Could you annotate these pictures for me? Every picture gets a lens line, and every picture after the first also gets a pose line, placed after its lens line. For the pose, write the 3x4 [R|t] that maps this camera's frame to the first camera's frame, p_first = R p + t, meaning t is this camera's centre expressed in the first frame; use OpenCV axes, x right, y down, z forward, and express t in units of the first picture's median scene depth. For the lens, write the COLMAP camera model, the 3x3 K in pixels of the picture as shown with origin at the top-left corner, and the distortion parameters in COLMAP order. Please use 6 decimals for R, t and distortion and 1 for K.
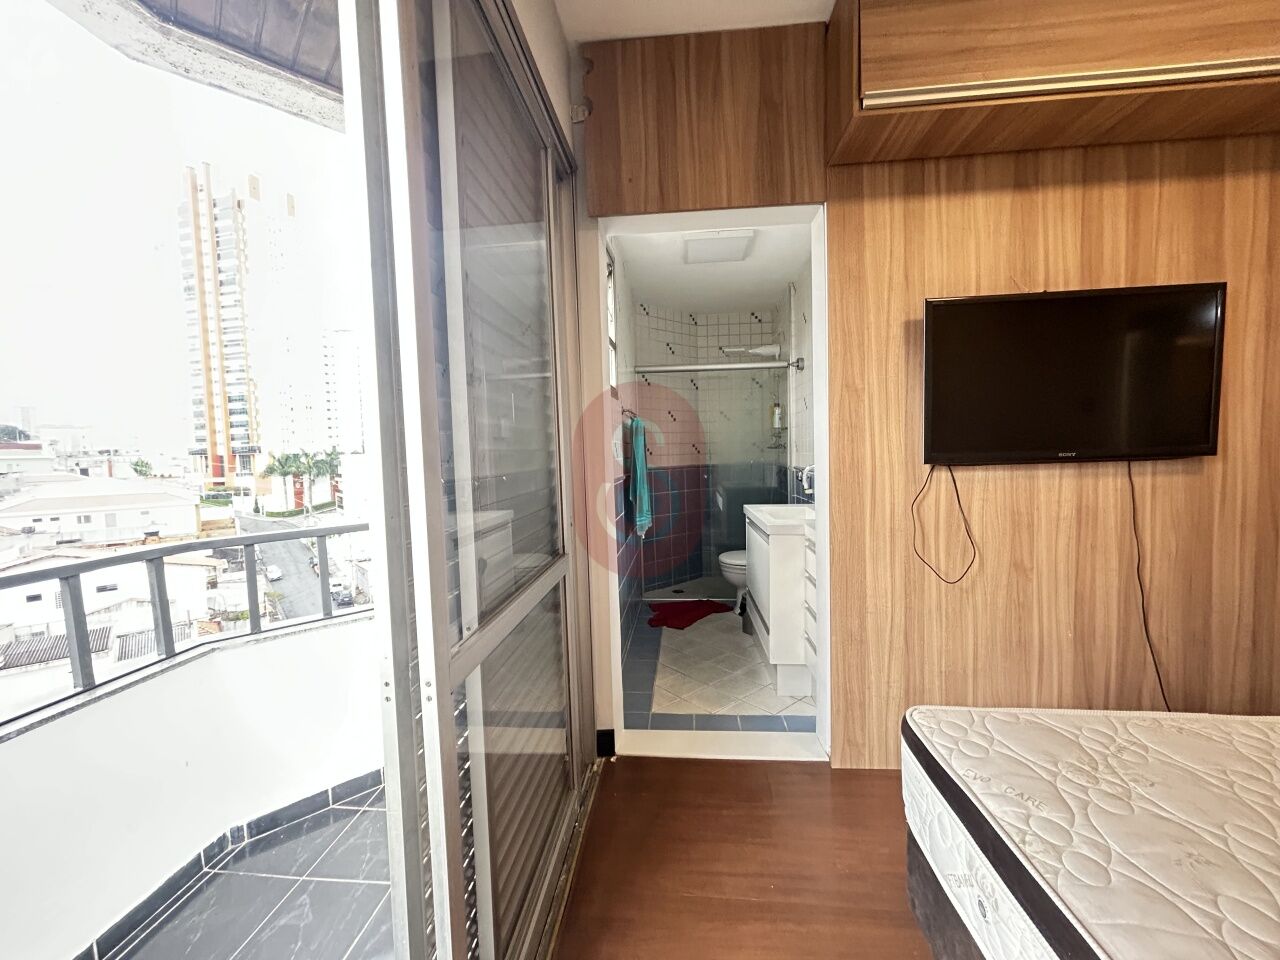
lens RADIAL K [[513.5, 0, 639.6], [0, 513.5, 477.2], [0, 0, 1]] dist [0.000075, -0.001189]
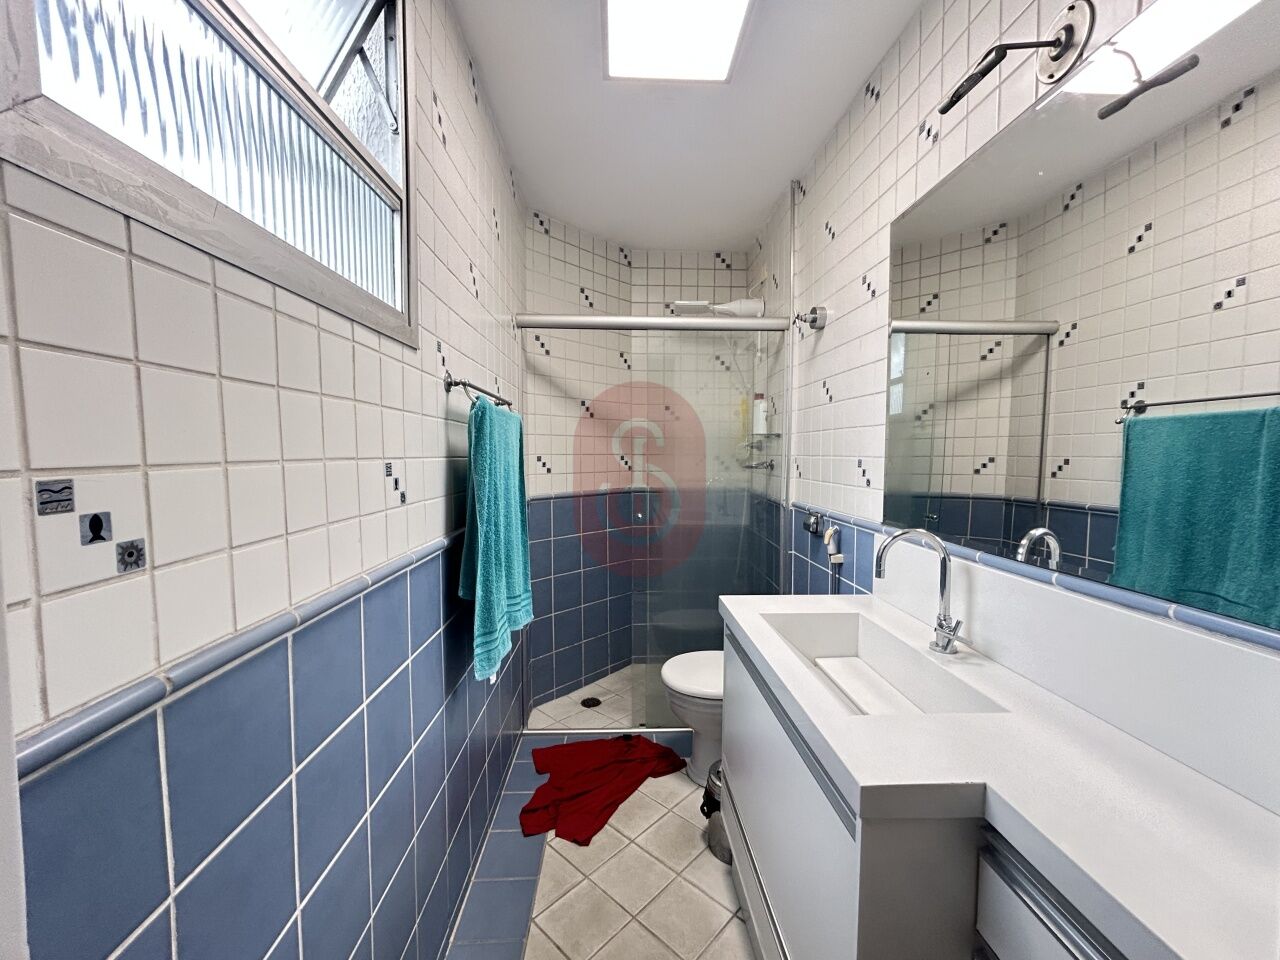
lens RADIAL K [[513.5, 0, 639.7], [0, 513.5, 480.0], [0, 0, 1]] dist [0.000075, -0.001189]
pose [[0.991429, 0.019138, 0.129235, 0.051600], [-0.019410, 0.999811, 0.000845, -0.040117], [-0.129194, -0.003347, 0.991614, 0.421964]]
